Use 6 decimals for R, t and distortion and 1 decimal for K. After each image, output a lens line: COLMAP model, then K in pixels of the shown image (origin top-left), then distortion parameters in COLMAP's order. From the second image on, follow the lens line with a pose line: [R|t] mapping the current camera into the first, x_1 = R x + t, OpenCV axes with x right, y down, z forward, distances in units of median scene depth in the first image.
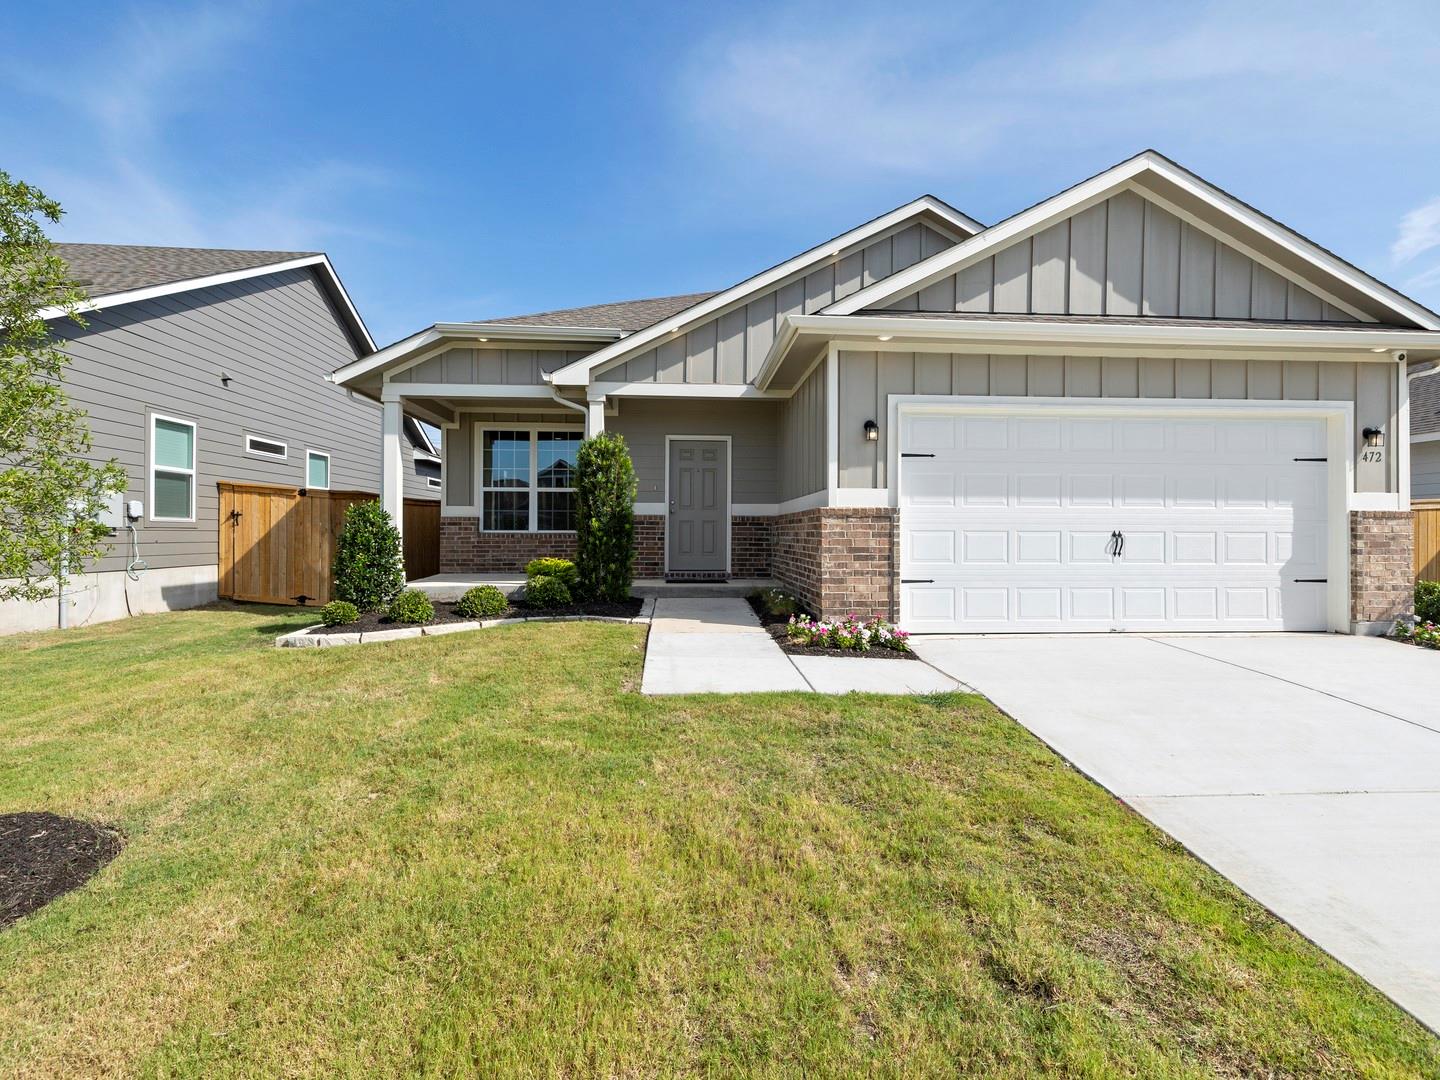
lens RADIAL K [[706.9, 0, 719.0], [0, 706.9, 538.0], [0, 0, 1]] dist [-0.001133, 0.000073]
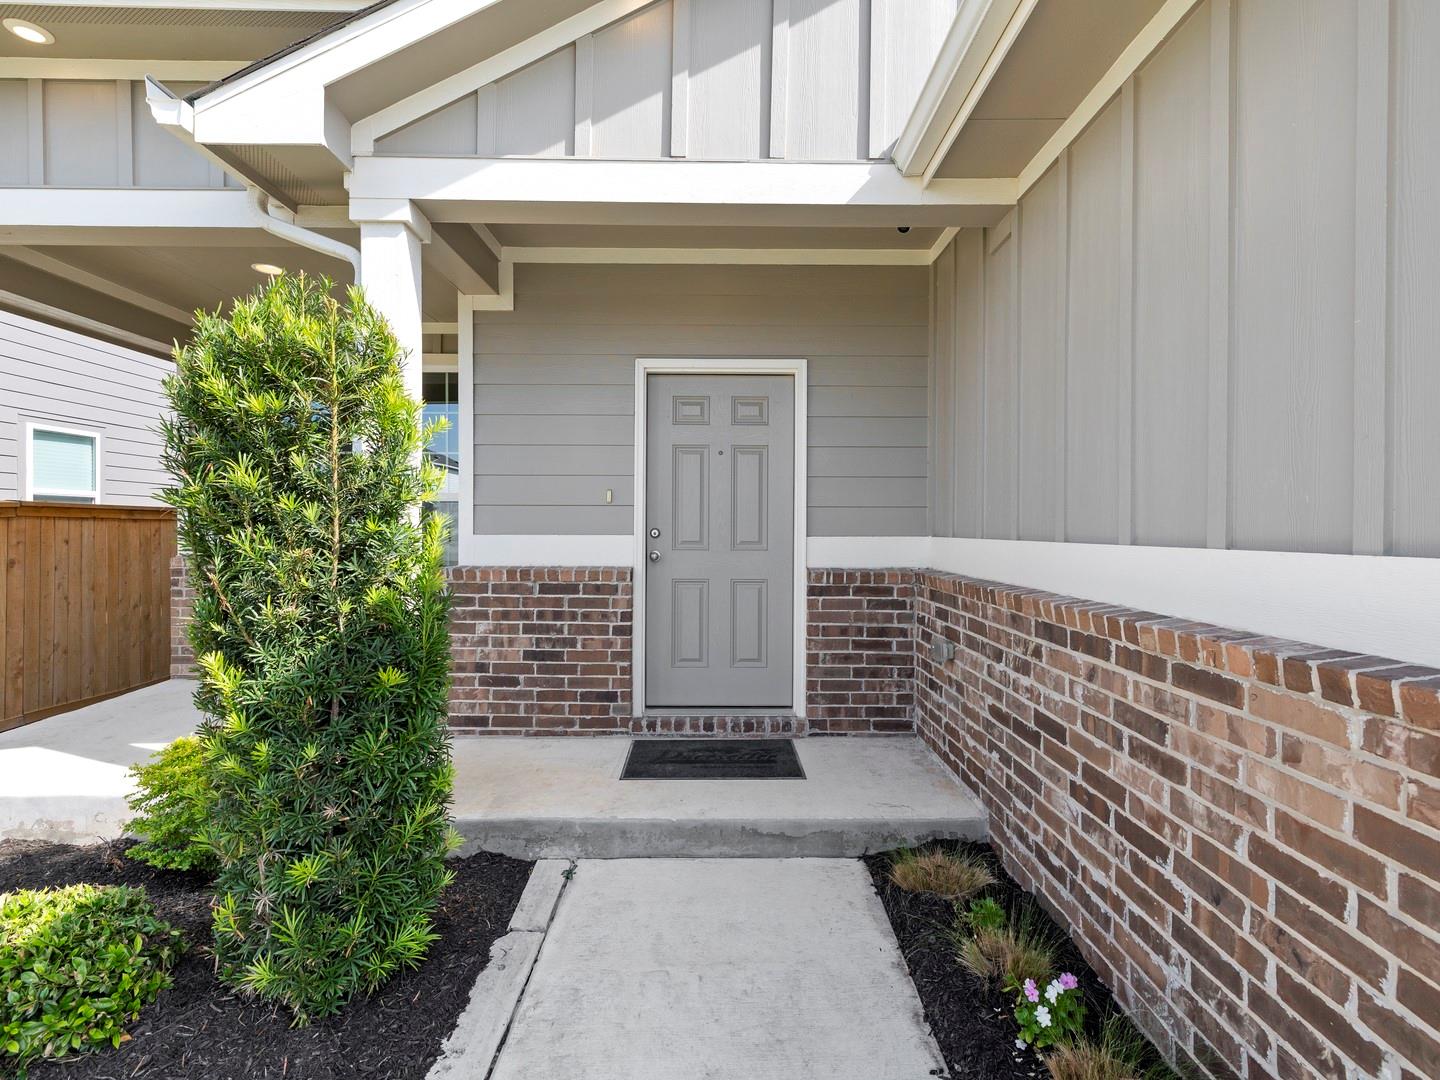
lens RADIAL K [[706.9, 0, 722.3], [0, 706.9, 535.2], [0, 0, 1]] dist [-0.001133, 0.000073]
pose [[0.998444, -0.000359, -0.055769, -0.006740], [0.000716, 0.999979, 0.006379, -0.052147], [0.055766, -0.006409, 0.998423, 0.618780]]
